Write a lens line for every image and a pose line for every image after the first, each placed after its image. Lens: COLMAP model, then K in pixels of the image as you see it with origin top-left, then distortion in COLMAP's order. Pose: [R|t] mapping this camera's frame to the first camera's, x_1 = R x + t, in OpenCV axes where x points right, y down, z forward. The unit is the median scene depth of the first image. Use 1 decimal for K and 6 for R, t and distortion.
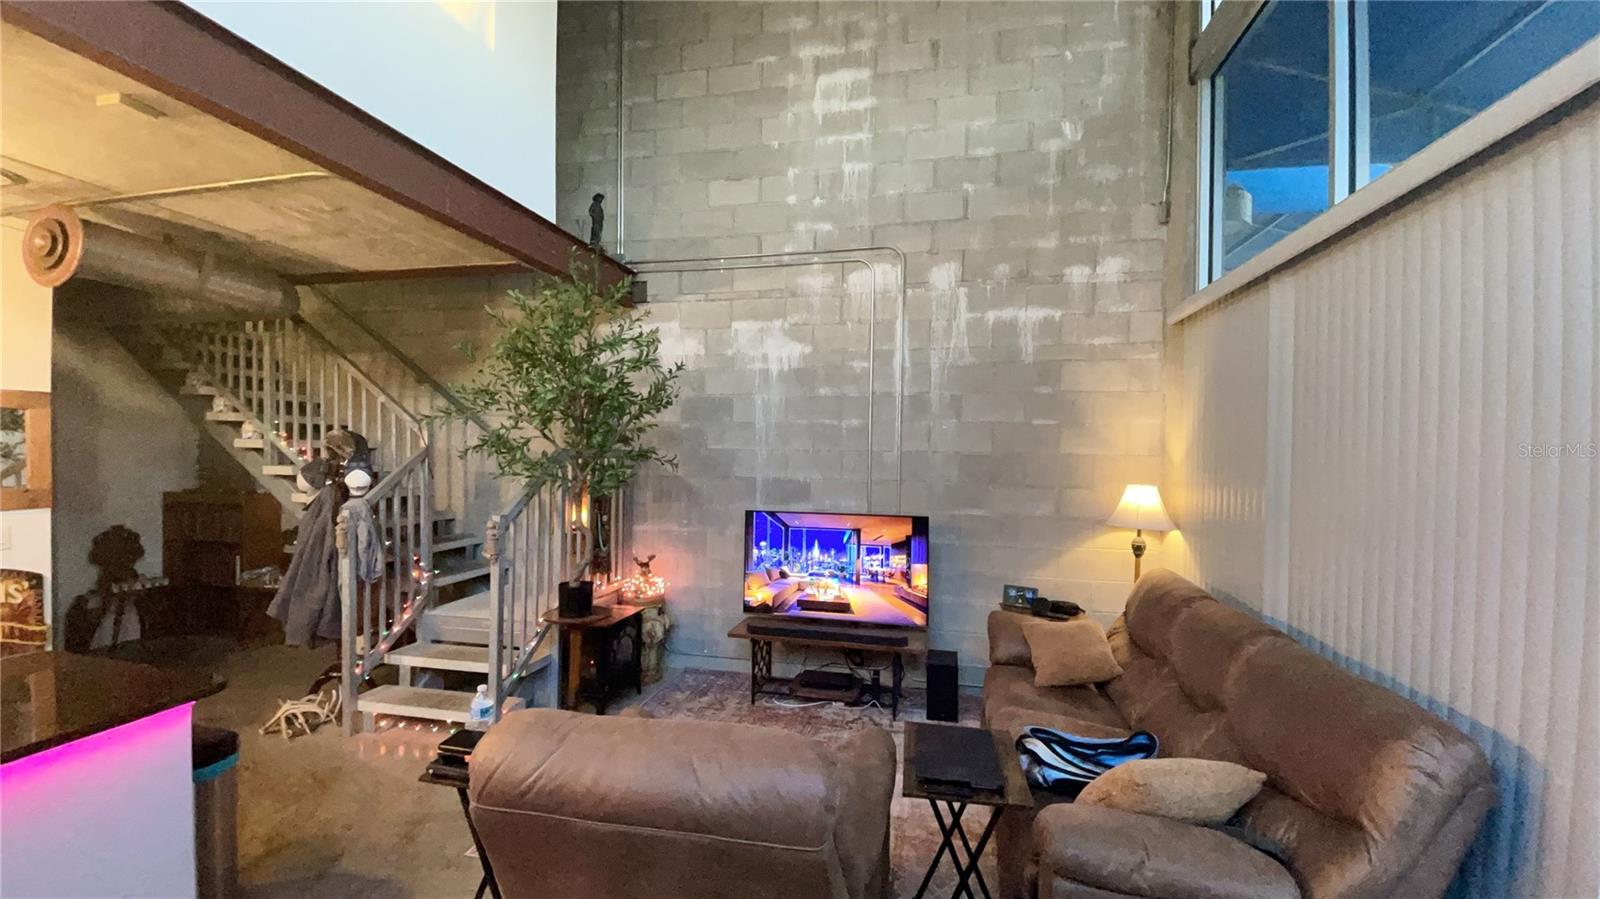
lens RADIAL K [[646.7, 0, 792.2], [0, 646.7, 457.4], [0, 0, 1]] dist [0.018955, -0.019689]
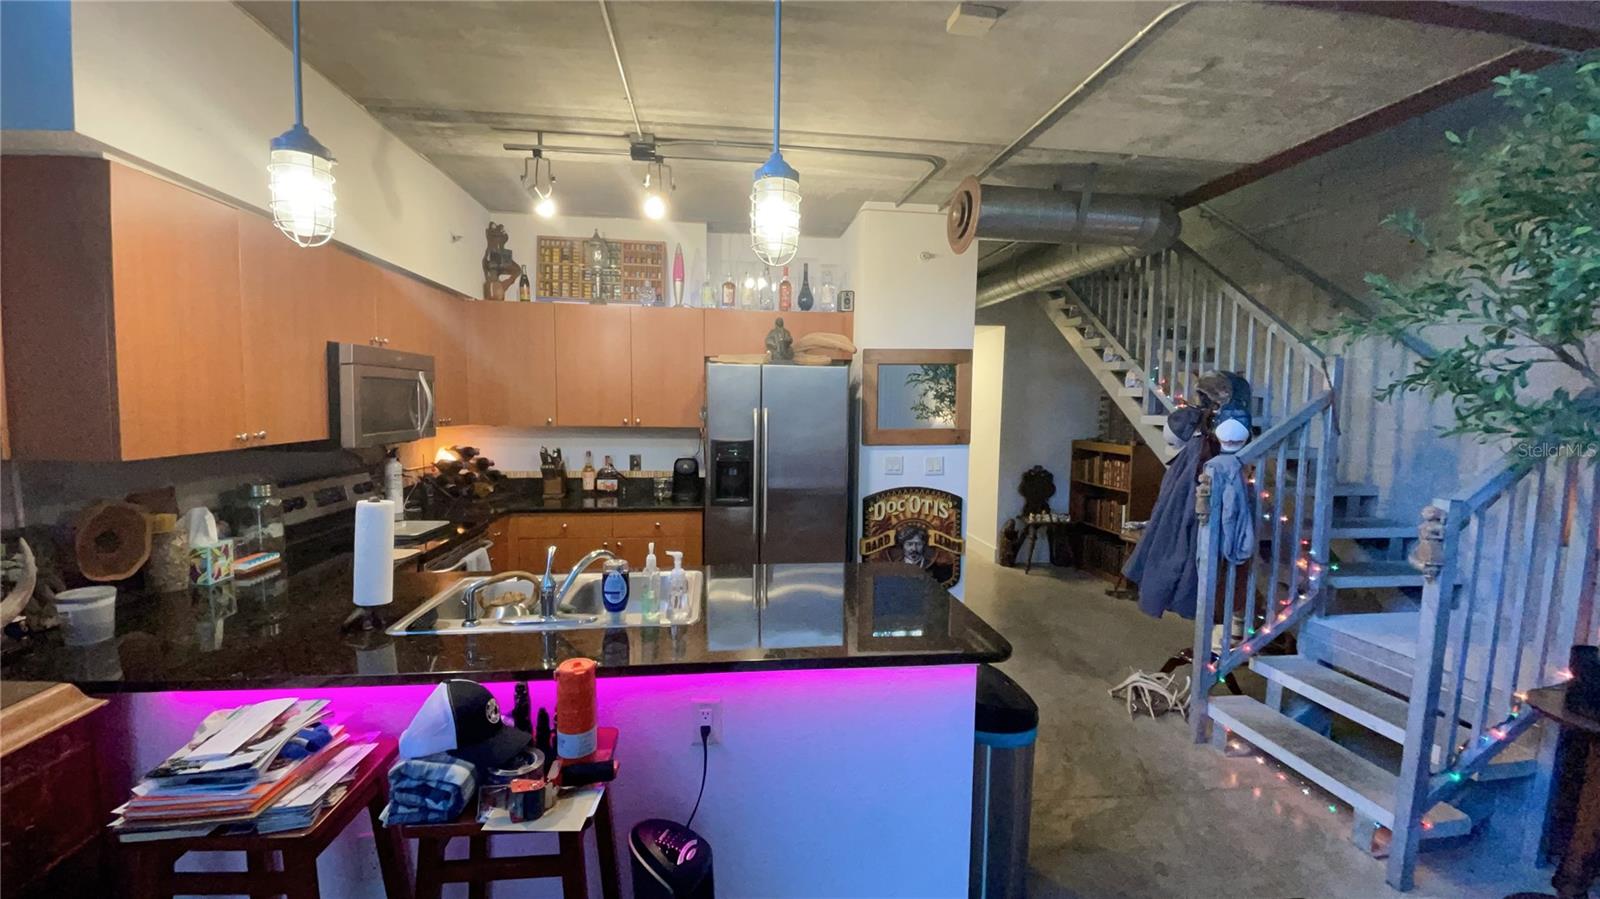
lens RADIAL K [[646.7, 0, 792.2], [0, 646.7, 457.4], [0, 0, 1]] dist [0.018955, -0.019689]
pose [[0.328998, 0.072337, -0.941556, -0.094106], [-0.018495, 0.997364, 0.070162, 0.019946], [0.944149, -0.005669, 0.329469, 0.232059]]
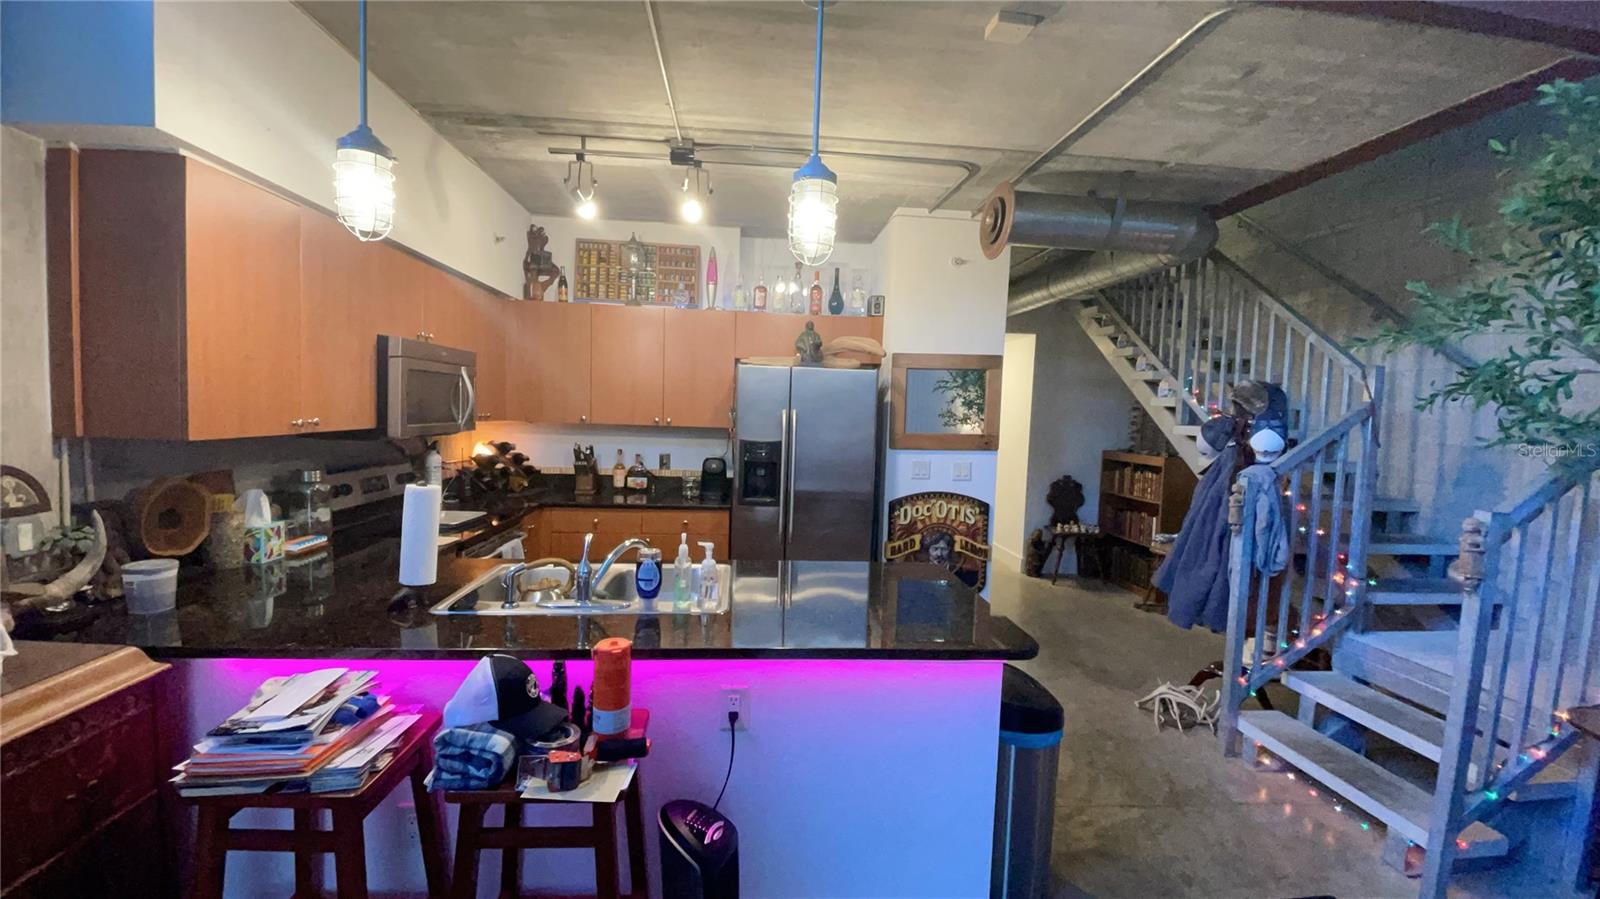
lens RADIAL K [[646.7, 0, 792.2], [0, 646.7, 457.4], [0, 0, 1]] dist [0.018955, -0.019689]
pose [[0.292158, 0.068313, -0.953927, -0.085910], [-0.039360, 0.997459, 0.059376, 0.029044], [0.955560, 0.020200, 0.294104, 0.223638]]
